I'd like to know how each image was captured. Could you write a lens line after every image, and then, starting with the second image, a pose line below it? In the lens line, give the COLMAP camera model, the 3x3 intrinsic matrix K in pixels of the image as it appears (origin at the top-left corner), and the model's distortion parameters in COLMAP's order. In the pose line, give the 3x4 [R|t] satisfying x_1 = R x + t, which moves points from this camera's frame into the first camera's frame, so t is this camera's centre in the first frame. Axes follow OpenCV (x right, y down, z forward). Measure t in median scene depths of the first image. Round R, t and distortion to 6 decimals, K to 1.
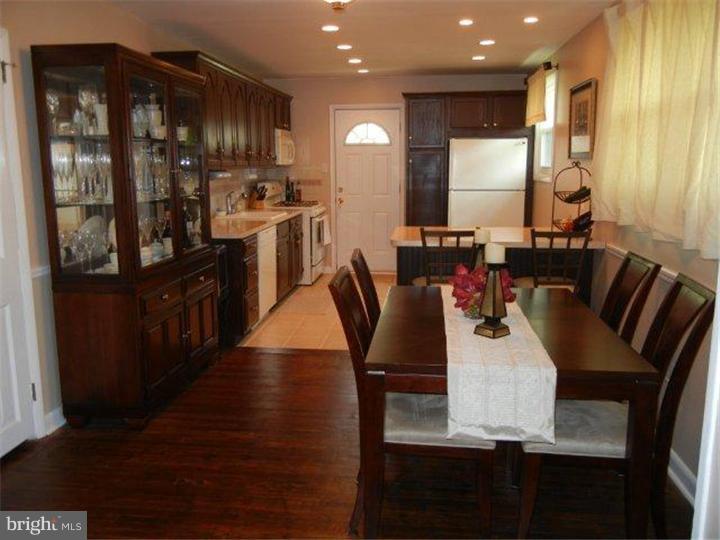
lens RADIAL K [[615.6, 0, 360.0], [0, 615.6, 270.0], [0, 0, 1]] dist [-0.011811, 0.001148]
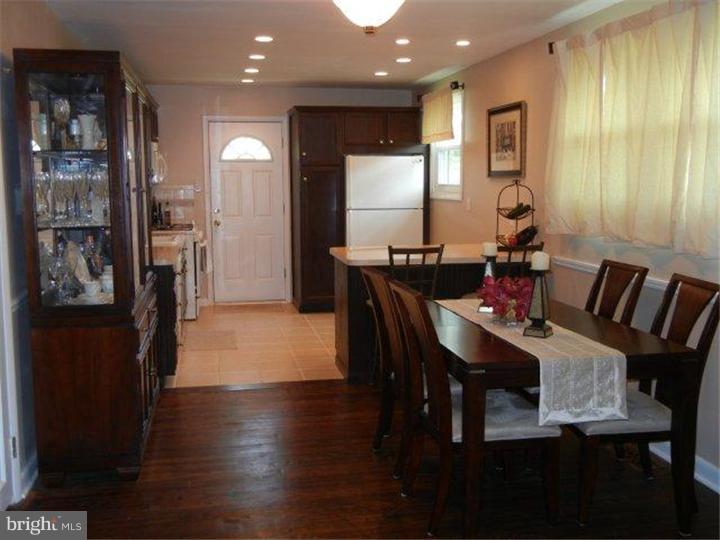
lens RADIAL K [[718.5, 0, 360.0], [0, 718.5, 270.0], [0, 0, 1]] dist [-0.013776, 0.002407]
pose [[0.953073, -0.036253, 0.300561, -0.175752], [0.050988, 0.997844, -0.041322, 0.009270], [-0.298415, 0.054708, 0.952867, -0.050570]]
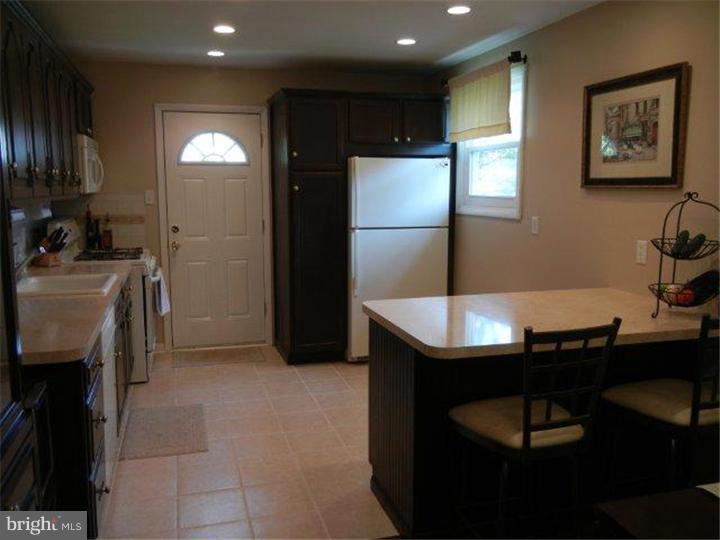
lens RADIAL K [[615.6, 0, 360.0], [0, 615.6, 270.0], [0, 0, 1]] dist [-0.011811, 0.001148]
pose [[0.922564, -0.046348, 0.383051, -0.123783], [0.061462, 0.997736, -0.027304, -0.064943], [-0.380919, 0.048733, 0.923323, 0.356691]]
